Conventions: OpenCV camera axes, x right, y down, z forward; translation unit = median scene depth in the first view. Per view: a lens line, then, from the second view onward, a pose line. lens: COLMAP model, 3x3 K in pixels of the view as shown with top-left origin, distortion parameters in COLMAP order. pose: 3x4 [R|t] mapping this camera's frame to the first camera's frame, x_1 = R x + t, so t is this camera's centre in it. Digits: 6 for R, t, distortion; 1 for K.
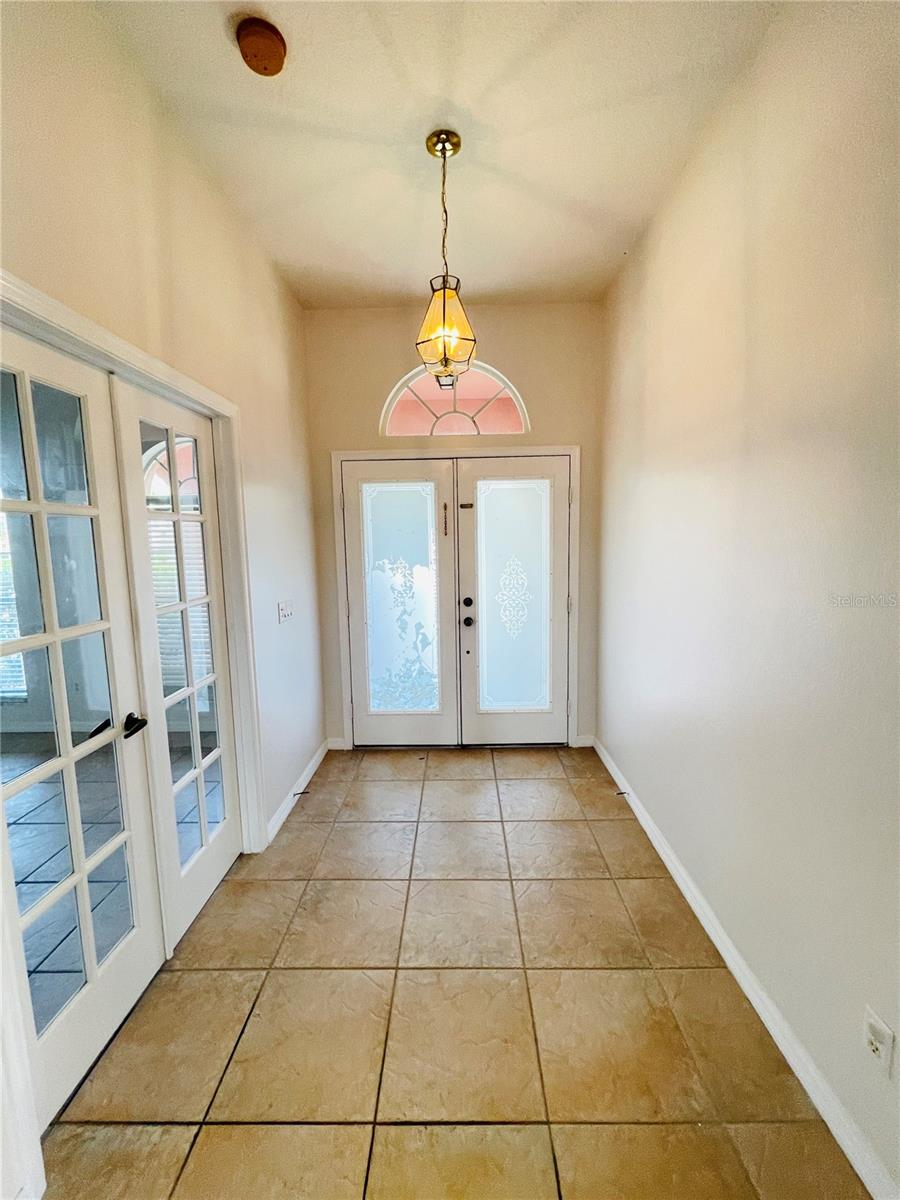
lens RADIAL K [[486.6, 0, 451.0], [0, 486.6, 600.9], [0, 0, 1]] dist [-0.006611, 0.002474]
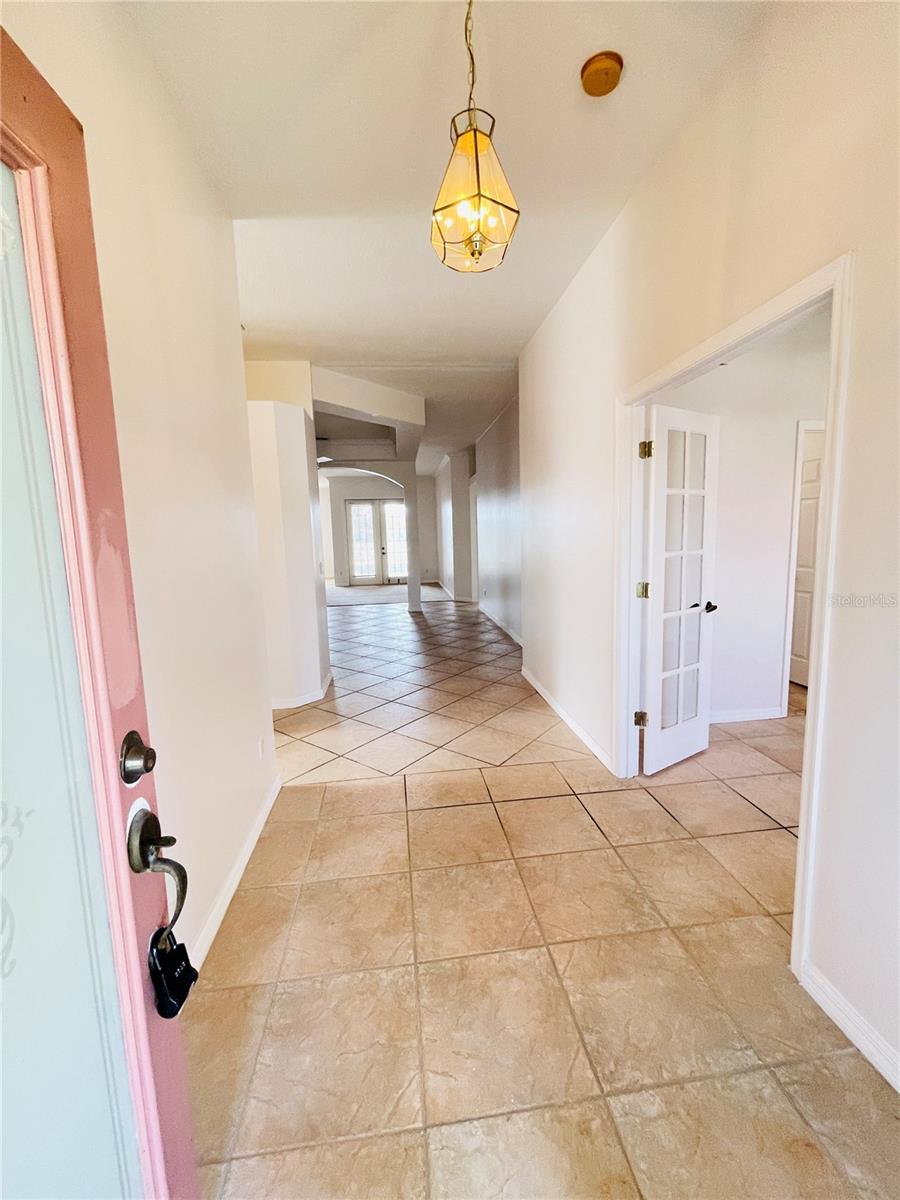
lens RADIAL K [[486.6, 0, 450.4], [0, 486.6, 596.9], [0, 0, 1]] dist [-0.006611, 0.002474]
pose [[-0.990706, 0.056106, -0.123911, 0.140165], [0.024148, 0.969045, 0.245701, -0.166490], [0.133861, 0.240425, -0.961393, 1.691818]]
